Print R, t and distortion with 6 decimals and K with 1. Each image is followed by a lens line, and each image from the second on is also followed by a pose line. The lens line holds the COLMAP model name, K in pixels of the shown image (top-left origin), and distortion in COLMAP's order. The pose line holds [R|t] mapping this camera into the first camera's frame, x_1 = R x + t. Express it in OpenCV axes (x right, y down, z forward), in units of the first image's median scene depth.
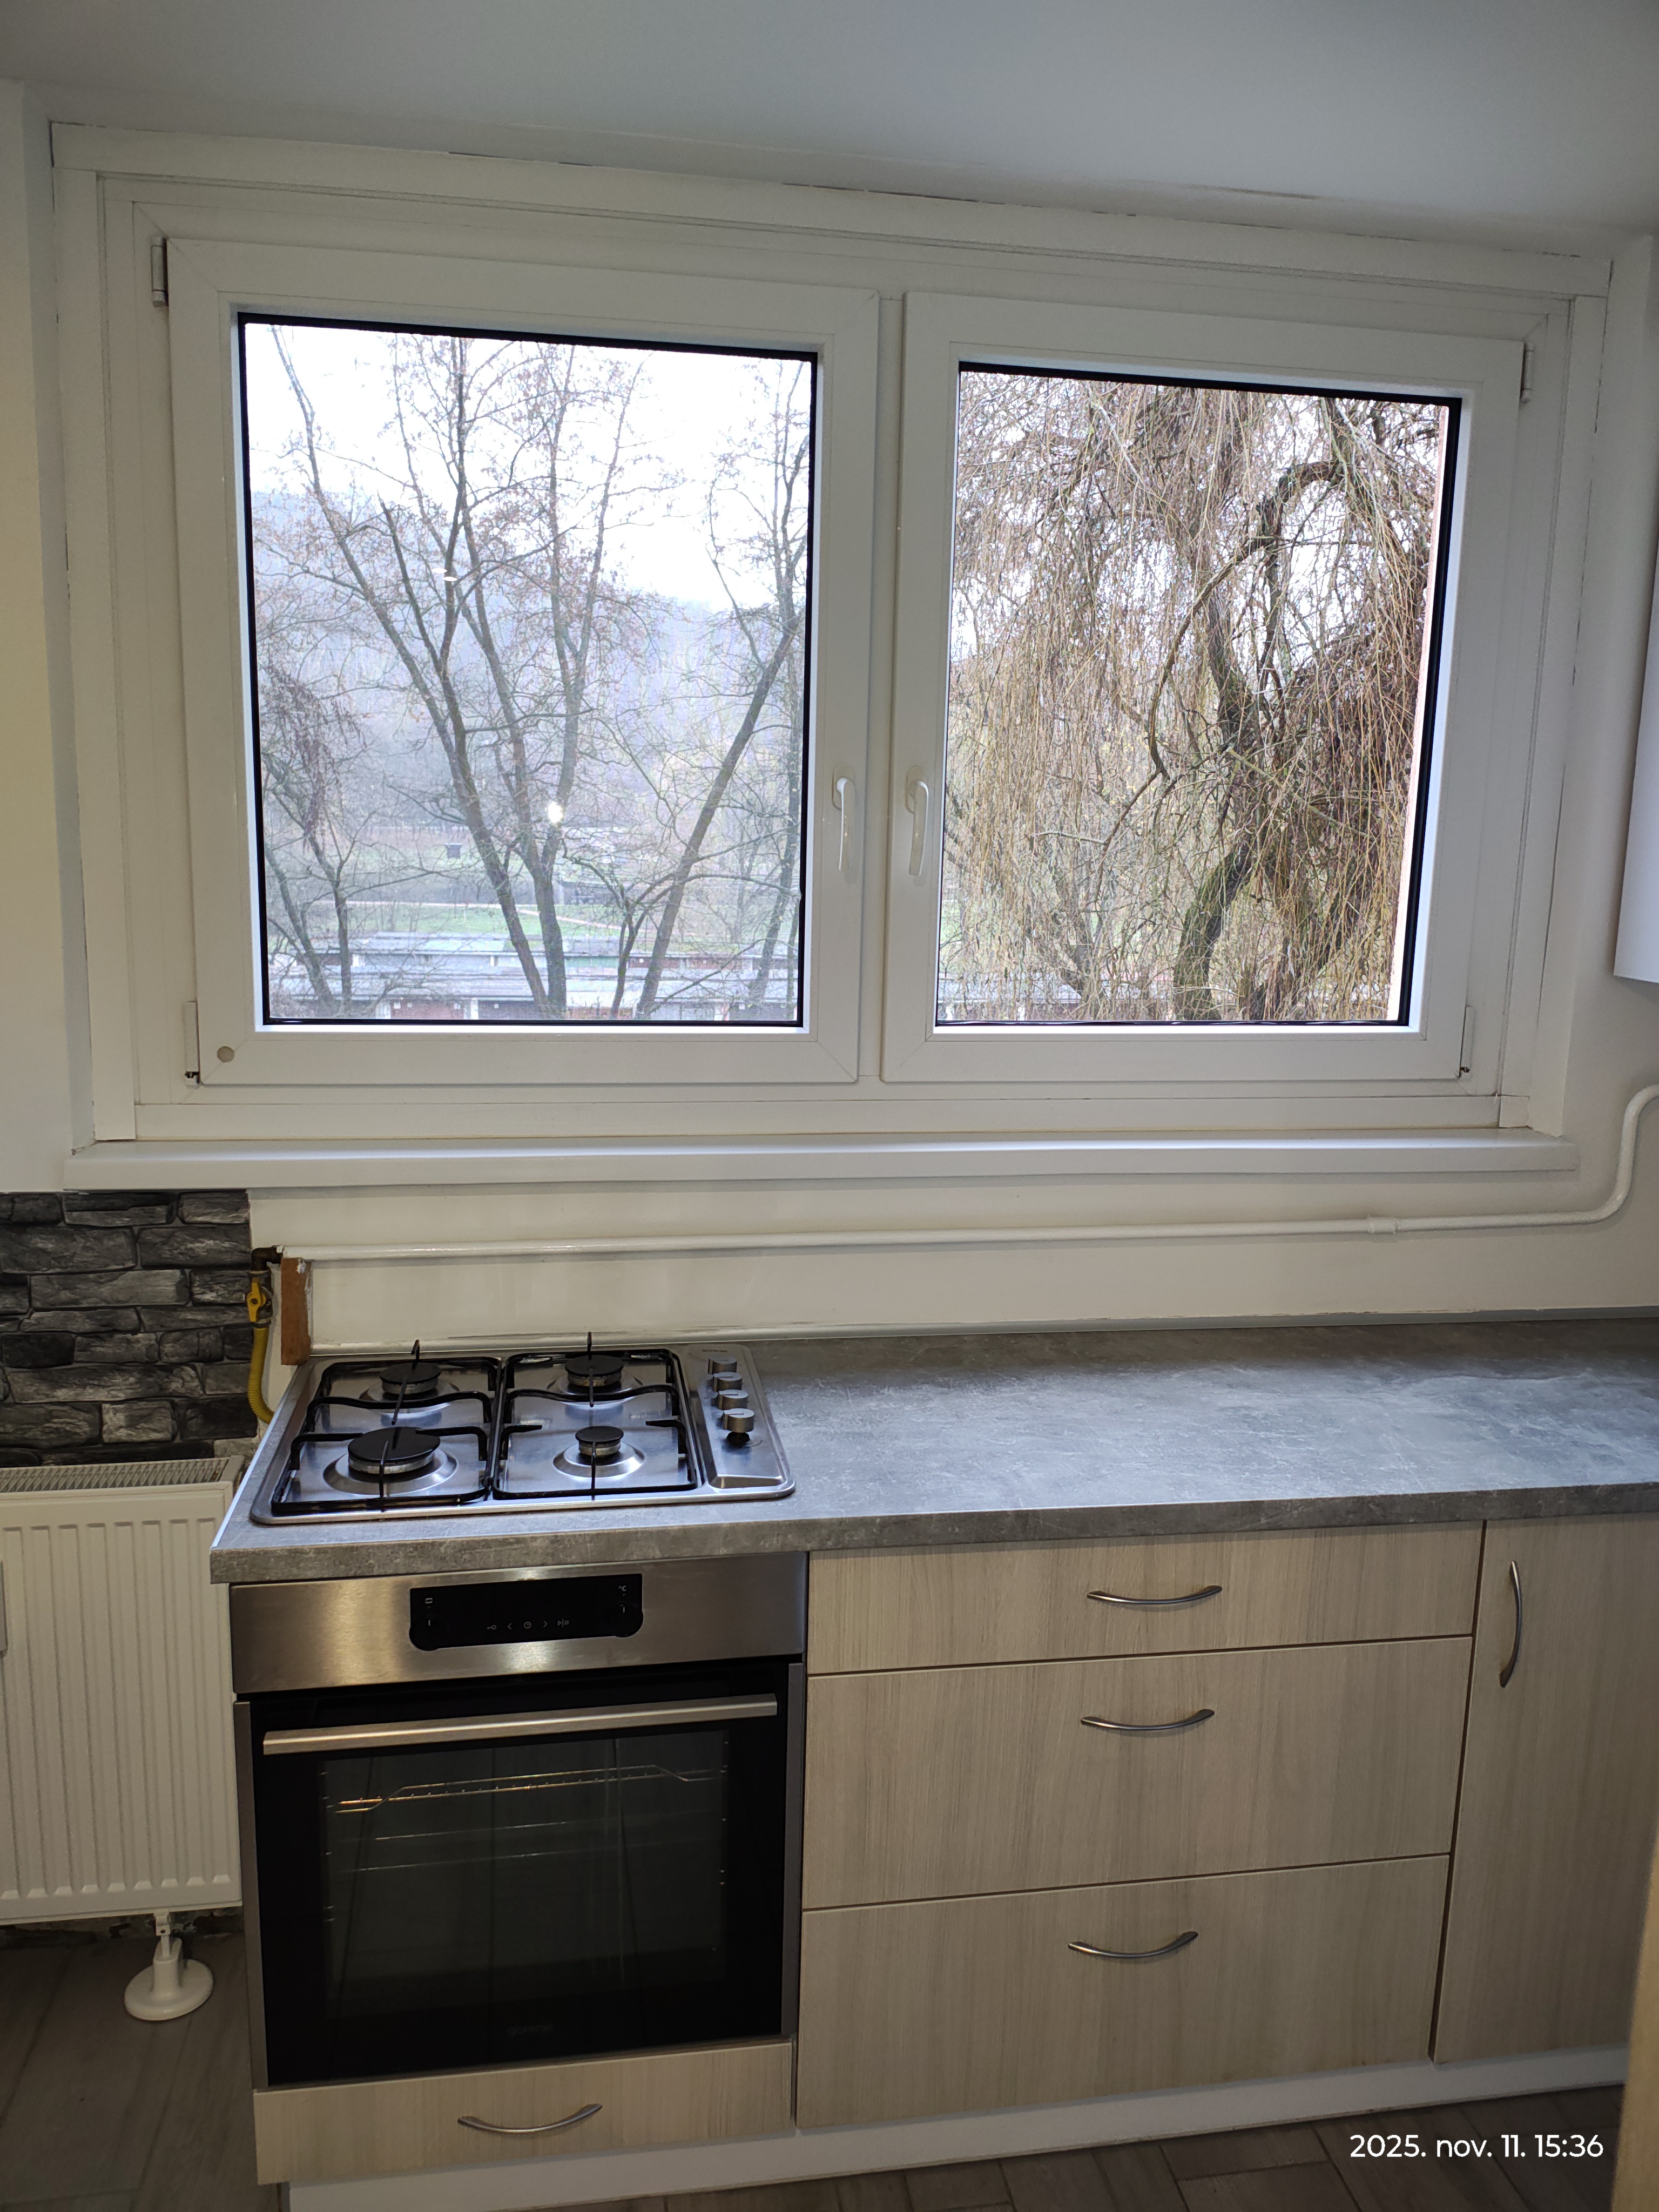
lens RADIAL K [[1609.9, 0, 829.5], [0, 1609.9, 1106.0], [0, 0, 1]] dist [0.058250, -0.098757]
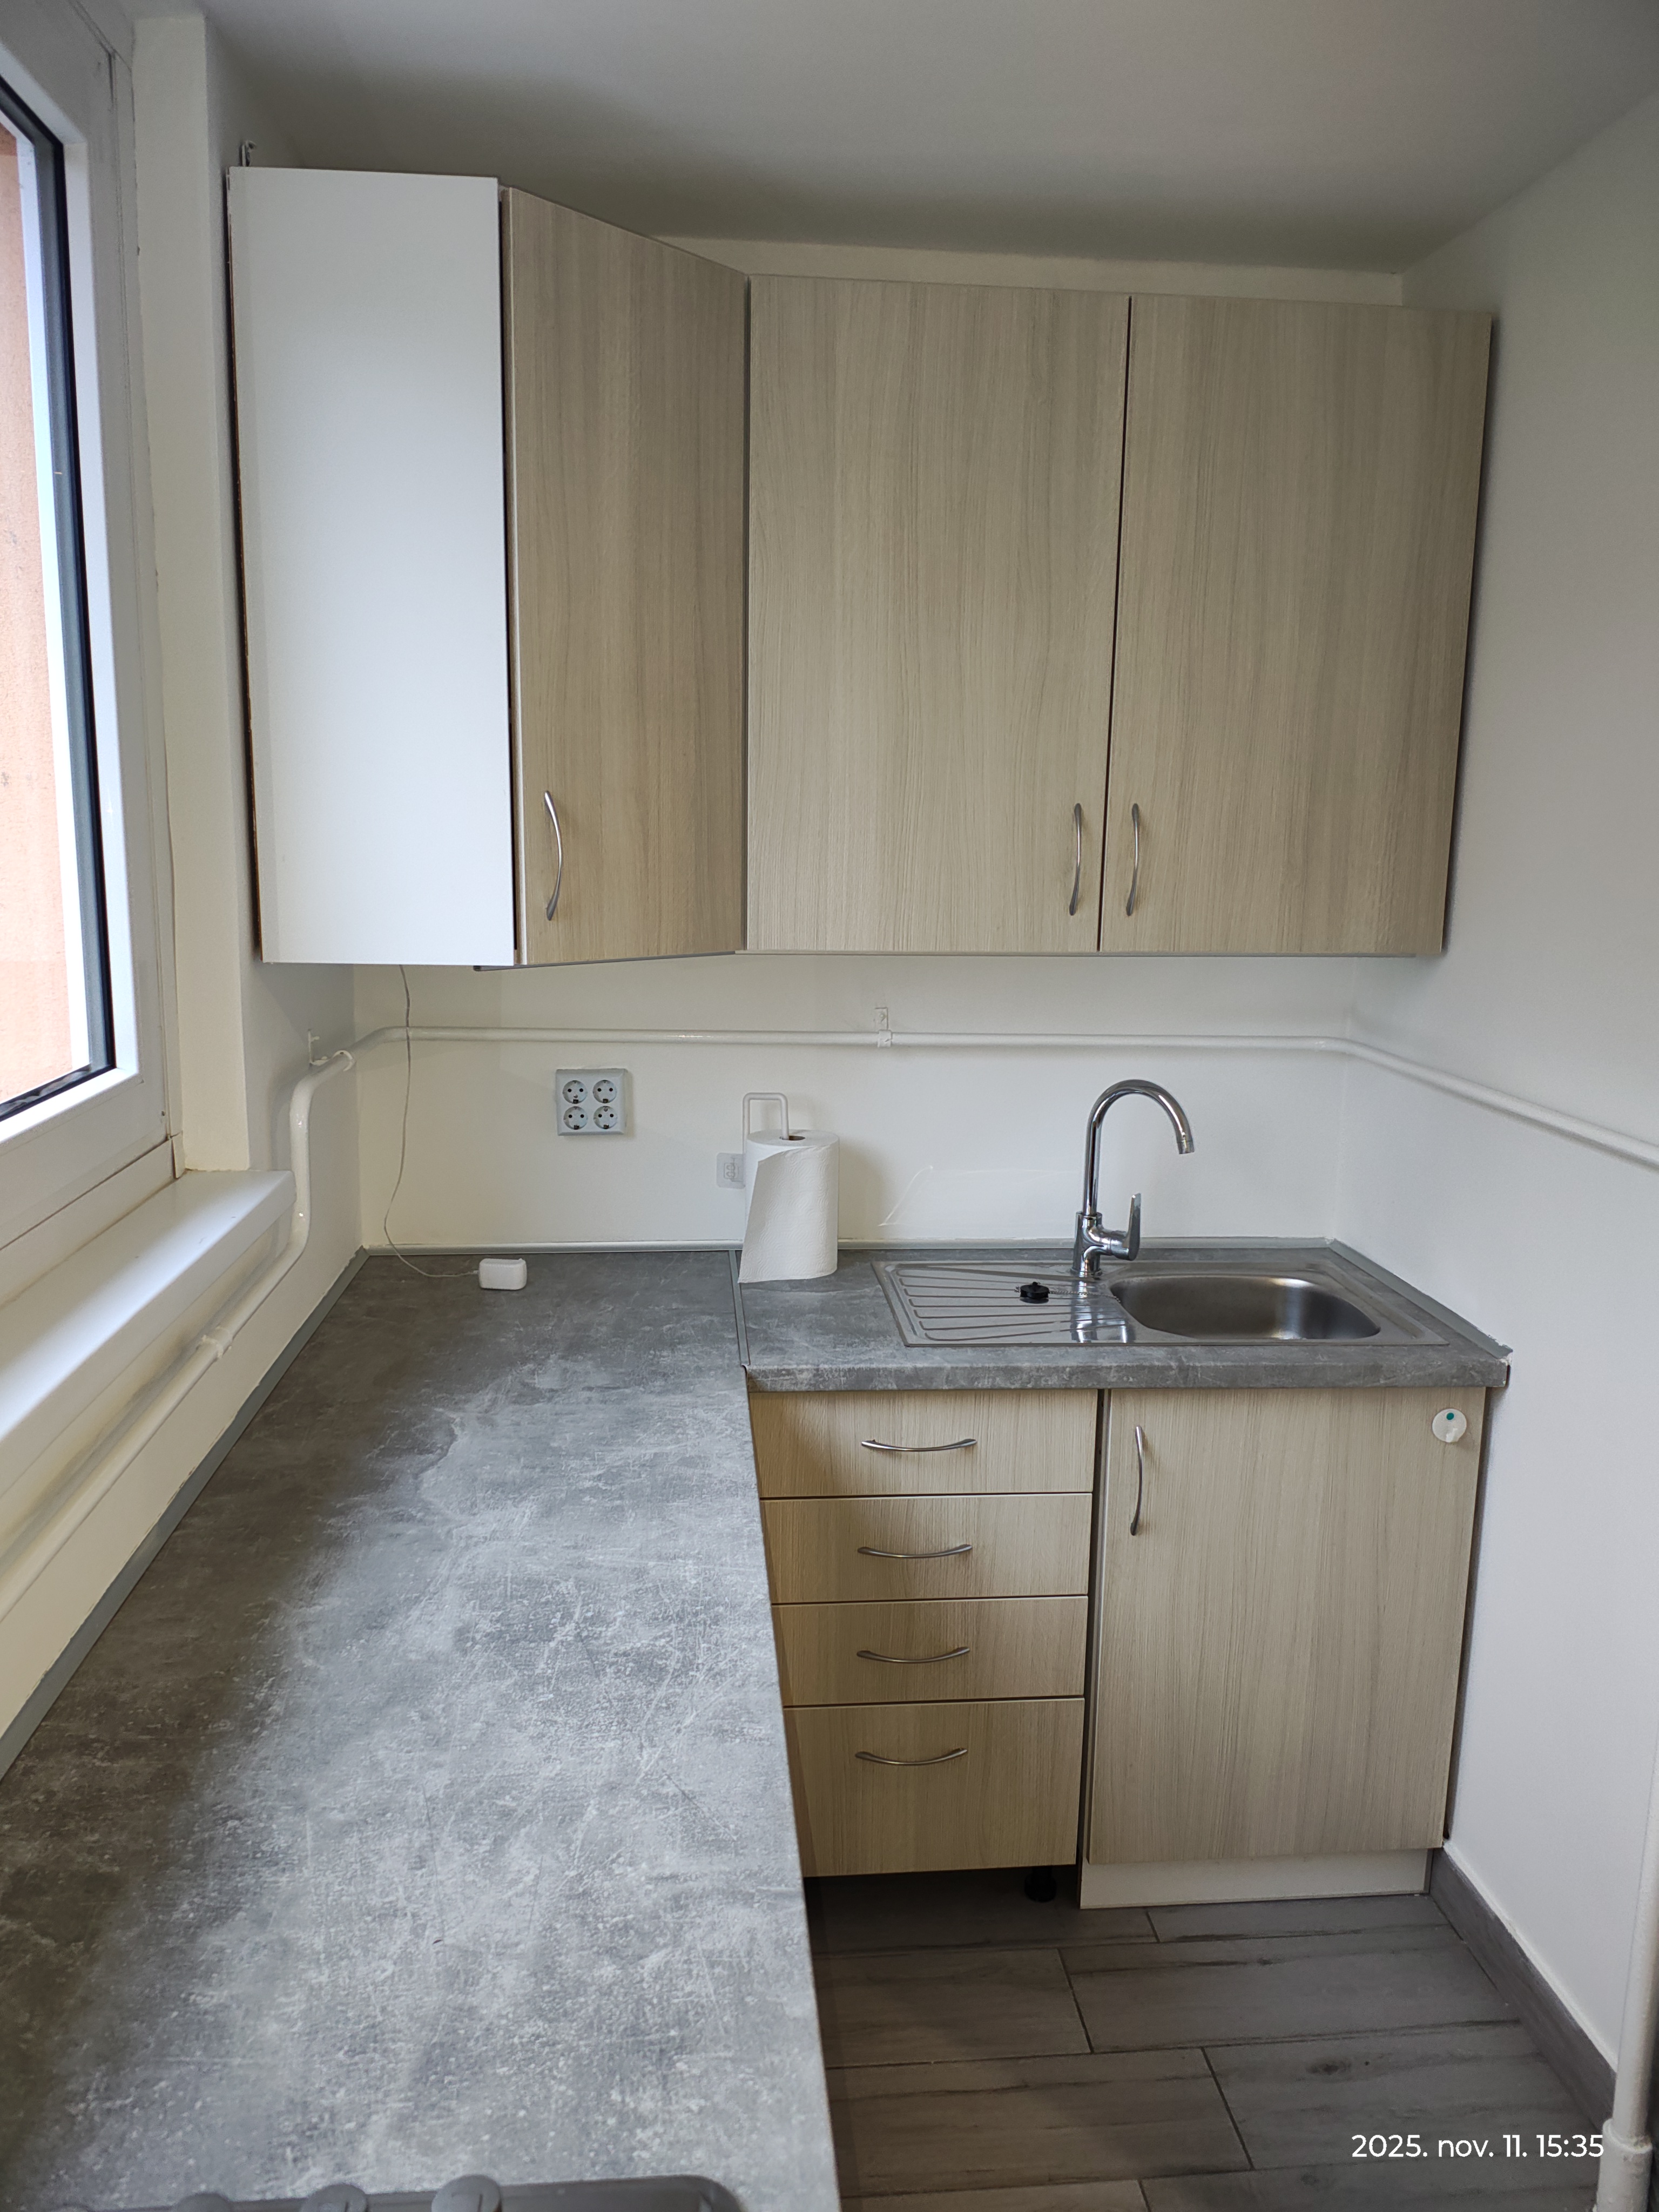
lens RADIAL K [[1609.9, 0, 829.5], [0, 1609.9, 1106.0], [0, 0, 1]] dist [0.058250, -0.098757]
pose [[0.067479, -0.199828, 0.977505, -0.376083], [0.162985, 0.968785, 0.186795, -0.139374], [-0.984318, 0.146714, 0.097942, 0.765932]]
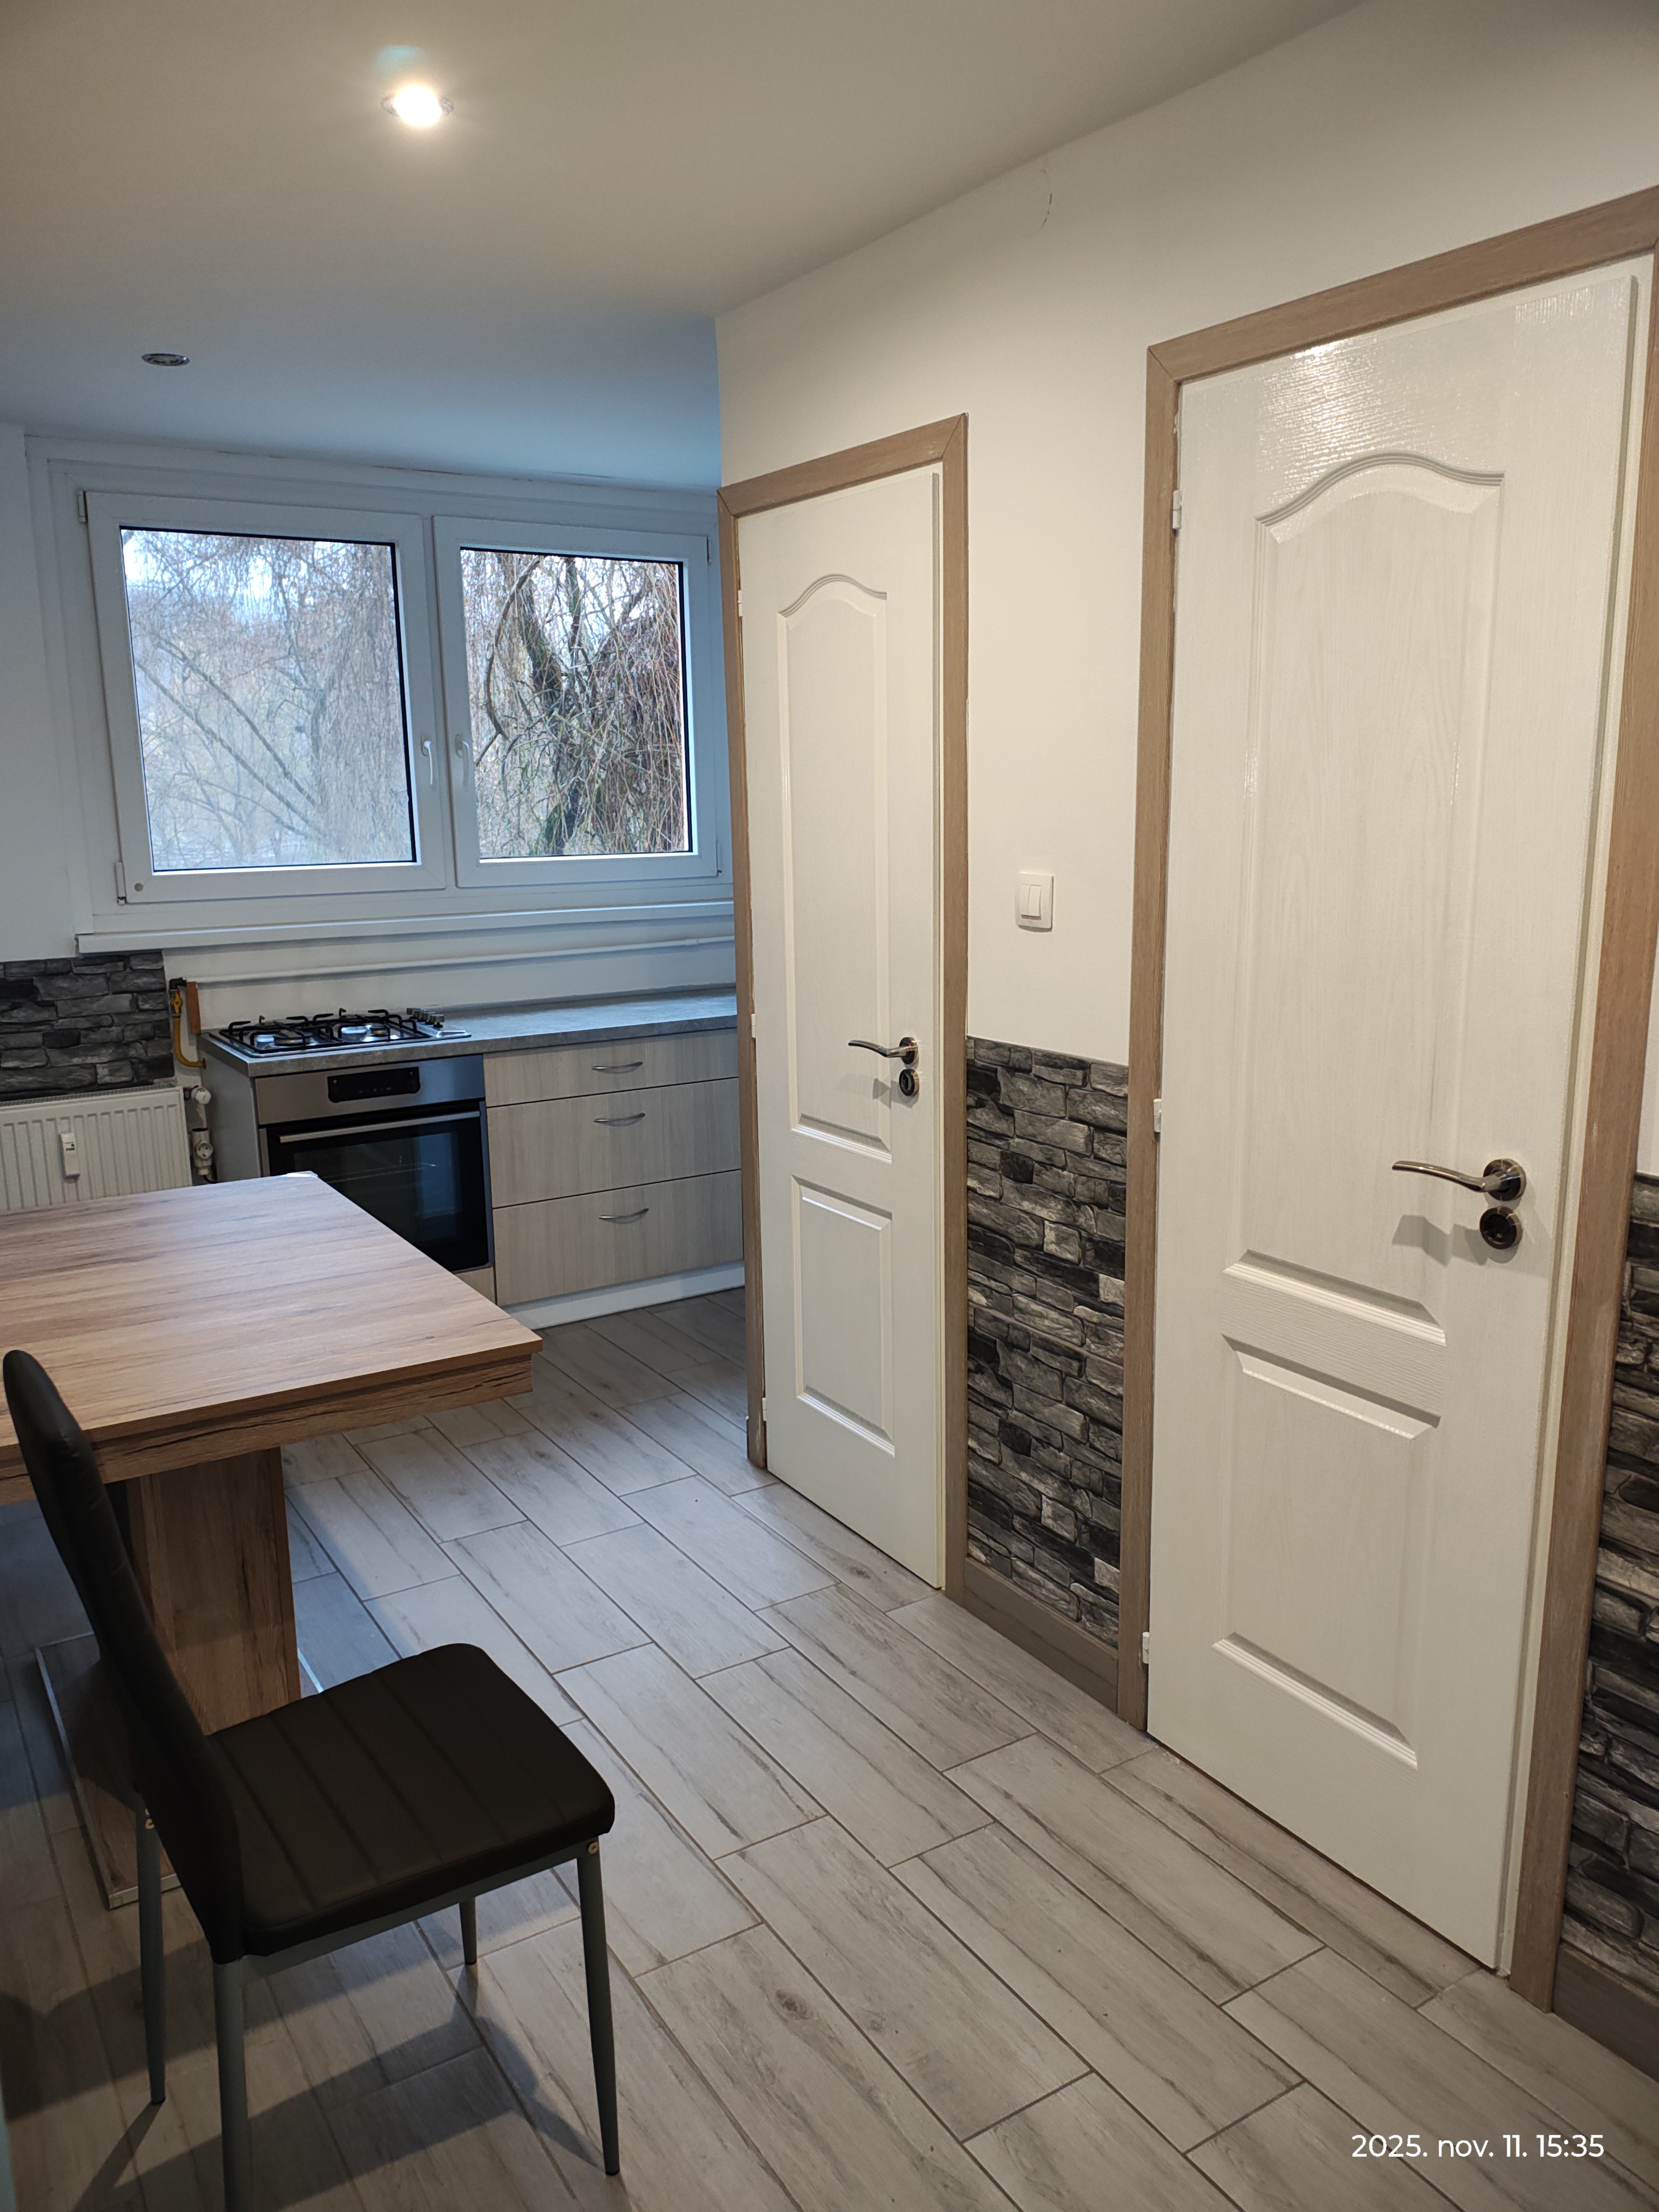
lens RADIAL K [[1609.9, 0, 829.5], [0, 1609.9, 1106.0], [0, 0, 1]] dist [0.058250, -0.098757]
pose [[0.915492, -0.116864, 0.384989, -0.392954], [0.107754, 0.993148, 0.045234, 0.240083], [-0.387637, 0.000073, 0.921812, -1.201469]]
